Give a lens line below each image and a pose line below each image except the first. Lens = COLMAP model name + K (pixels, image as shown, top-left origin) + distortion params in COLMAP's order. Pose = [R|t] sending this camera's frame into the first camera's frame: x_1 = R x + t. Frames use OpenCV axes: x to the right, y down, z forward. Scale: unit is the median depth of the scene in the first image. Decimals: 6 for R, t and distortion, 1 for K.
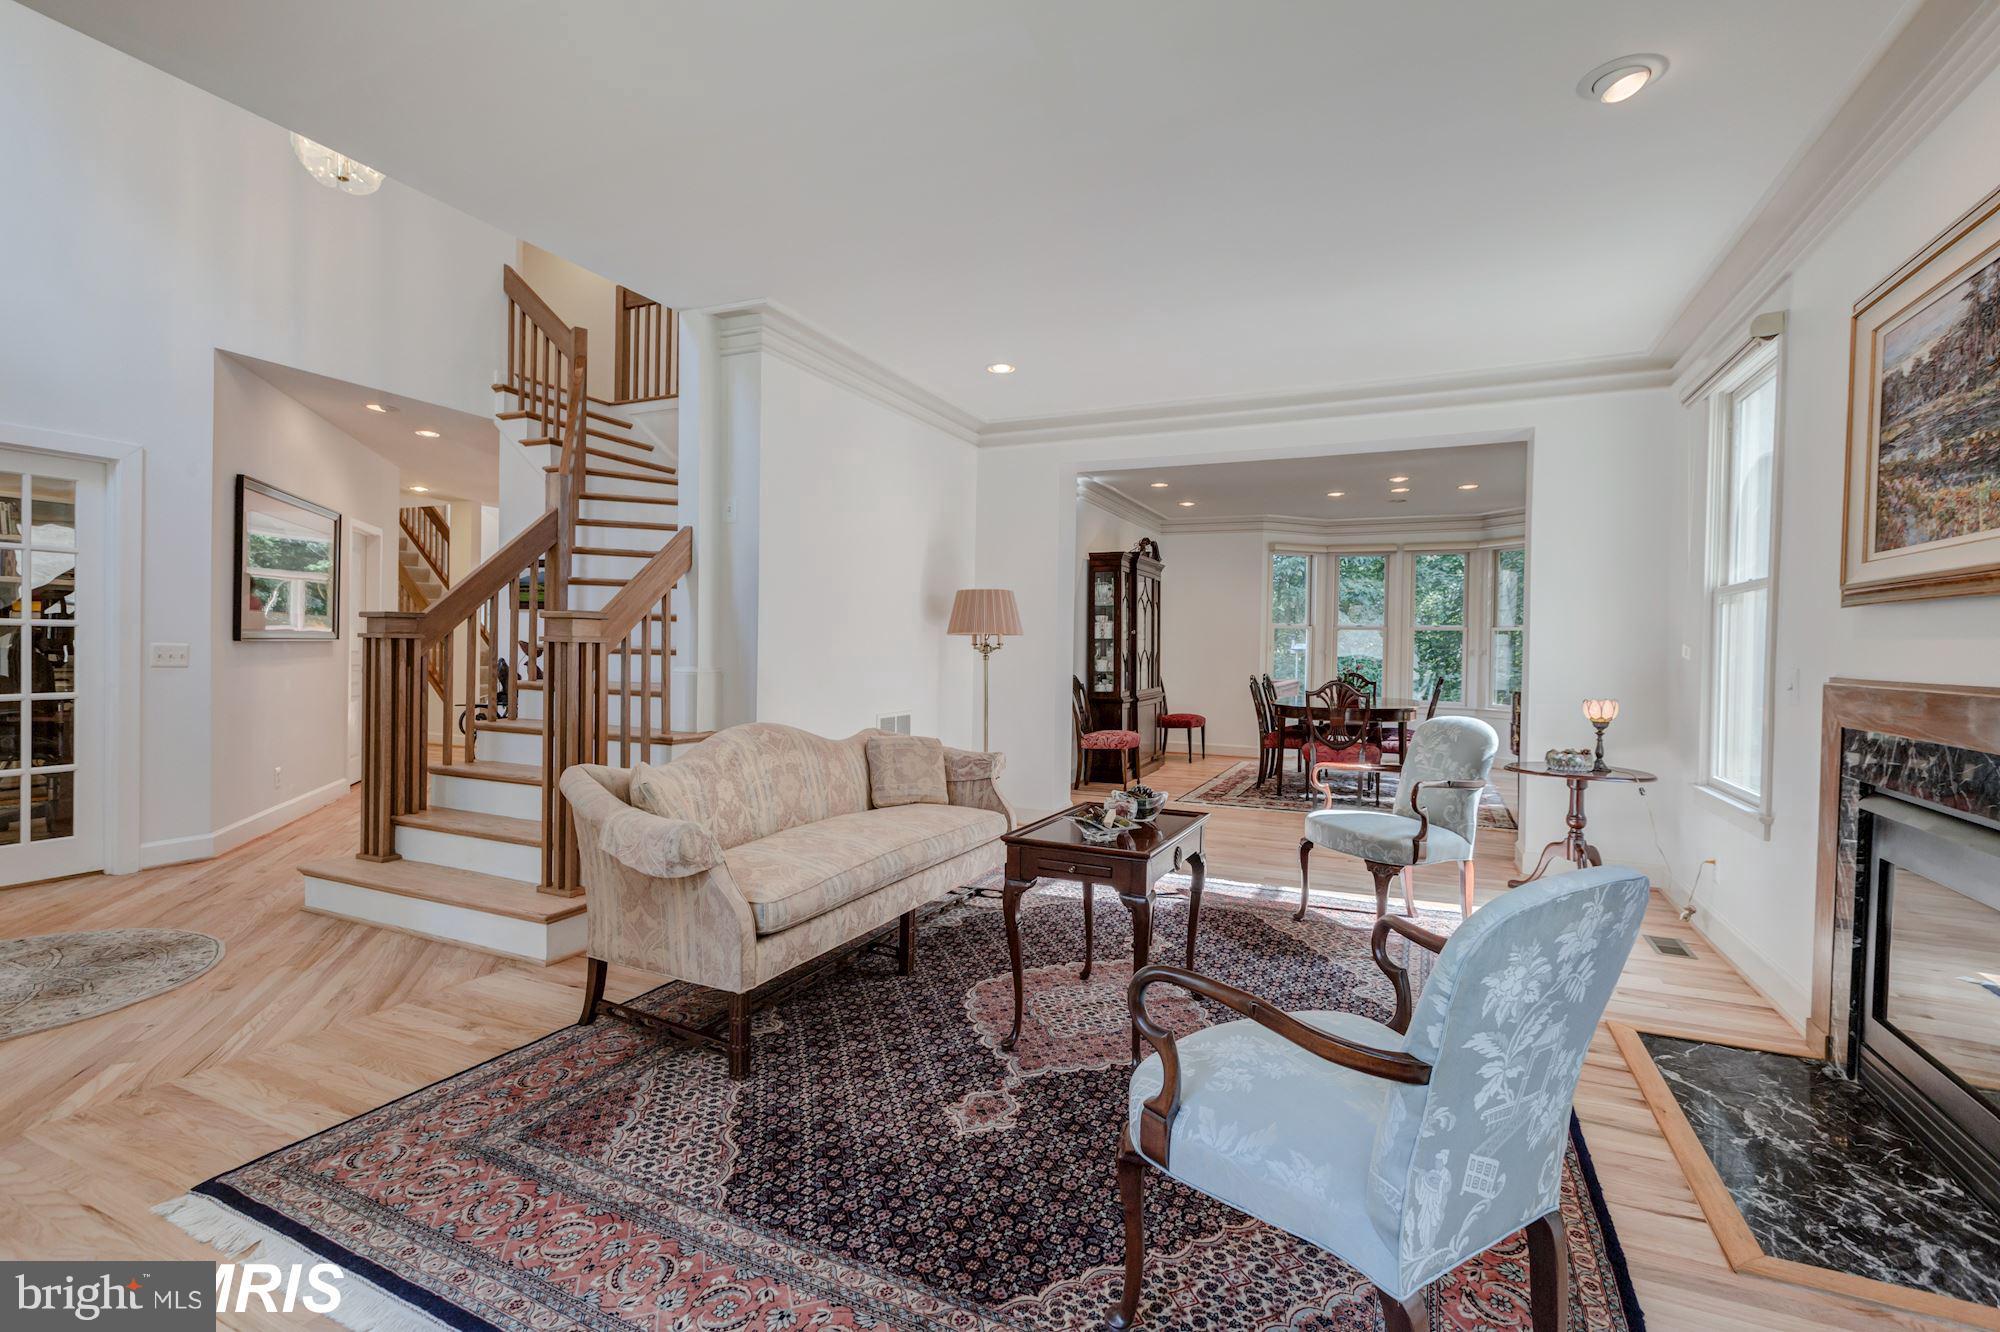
lens RADIAL K [[897.3, 0, 1000.0], [0, 897.3, 666.0], [0, 0, 1]] dist [-0.000837, -0.000087]
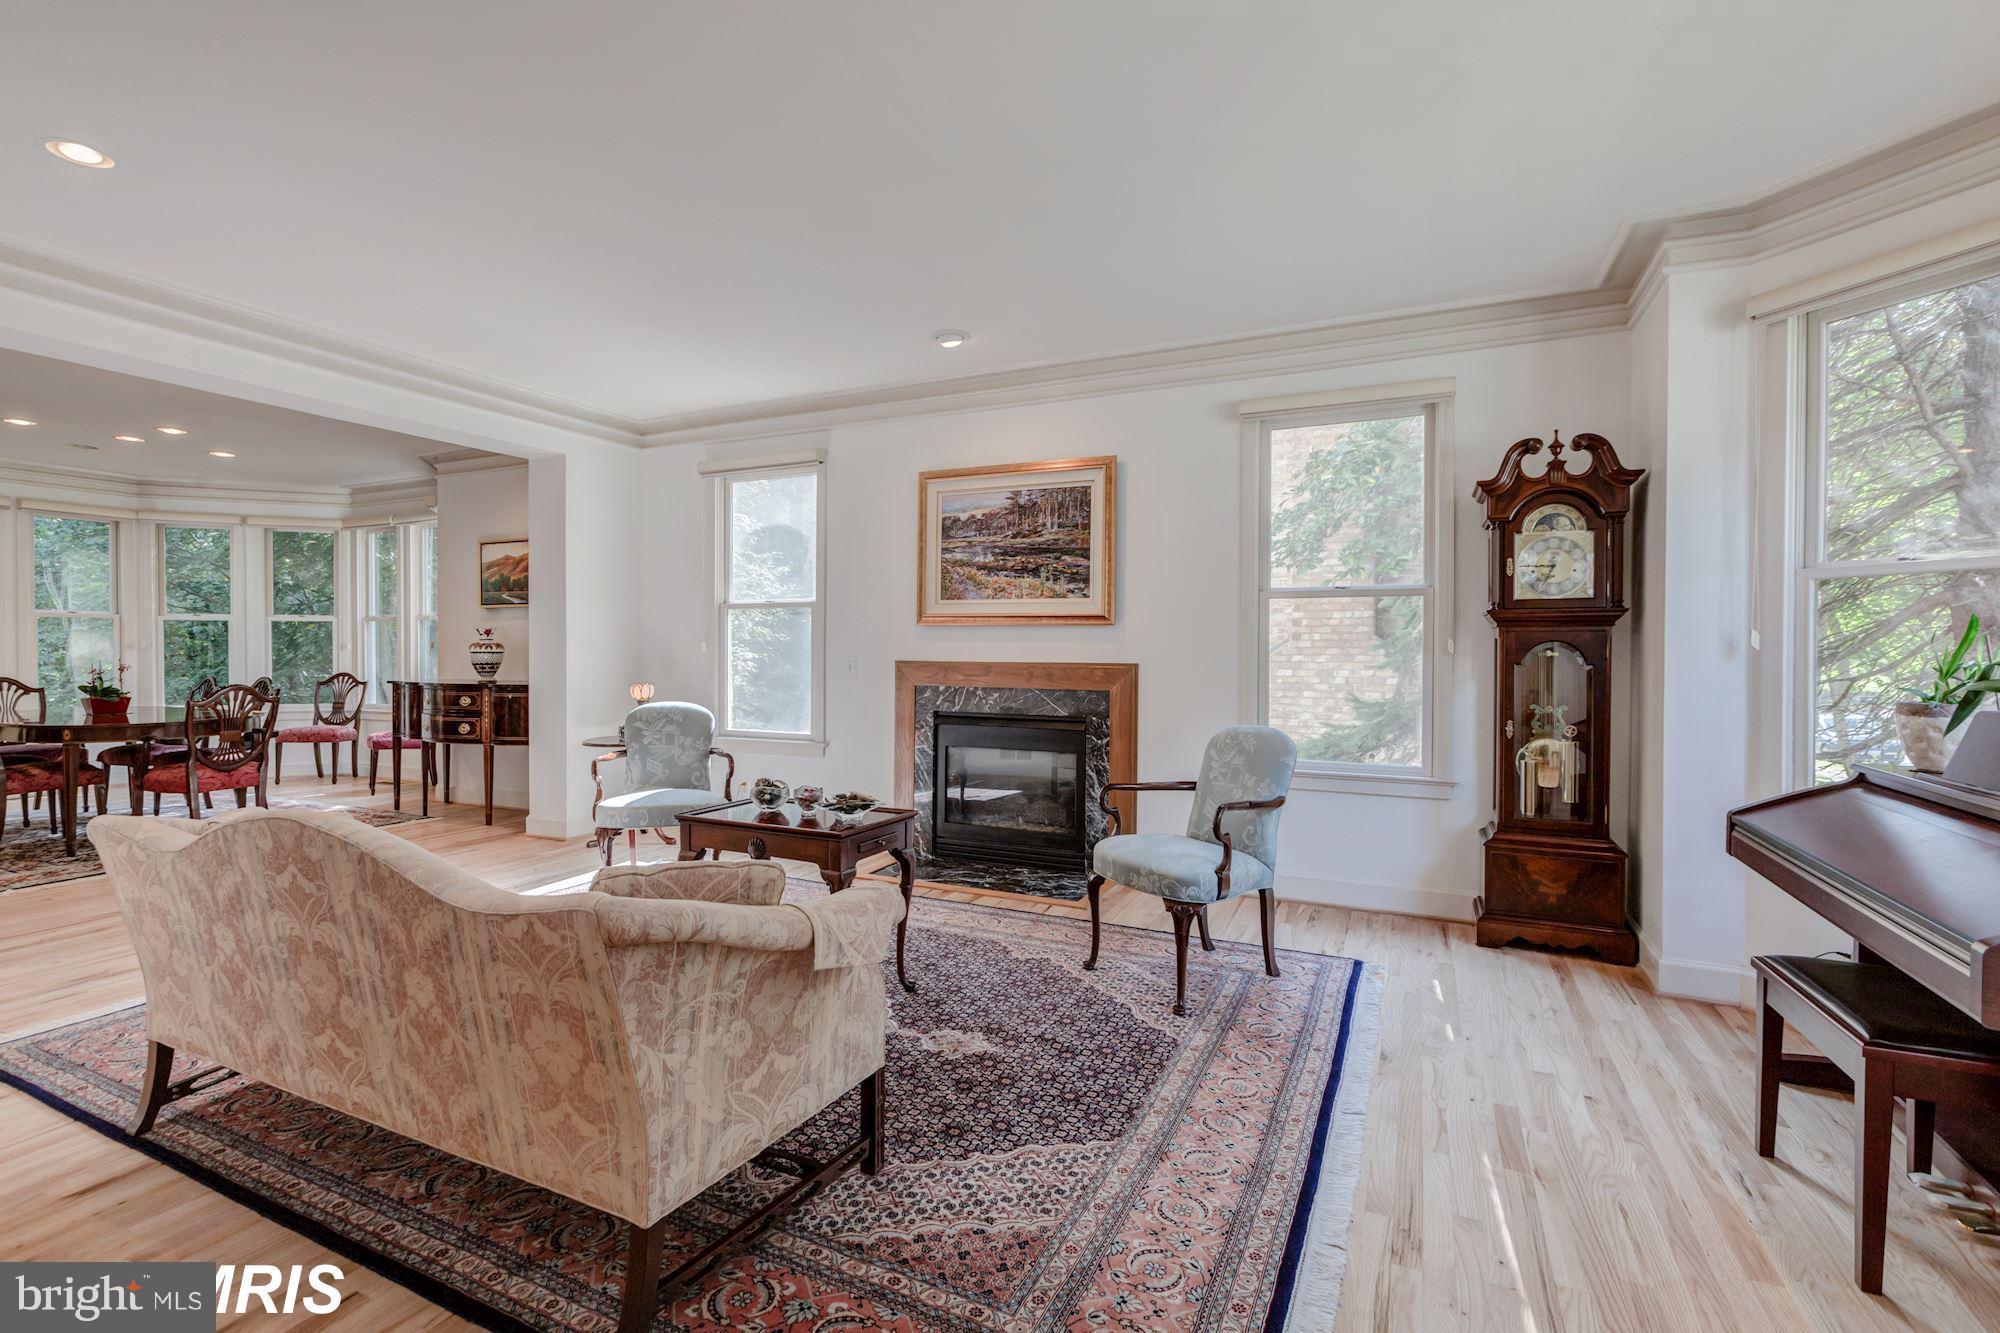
lens RADIAL K [[903.0, 0, 991.1], [0, 903.0, 659.2], [0, 0, 1]] dist [-0.001653, -0.000420]
pose [[0.010903, -0.020670, 0.999727, -1.145714], [0.016794, 0.999649, 0.020485, -0.031630], [-0.999800, 0.016566, 0.011246, 0.893414]]
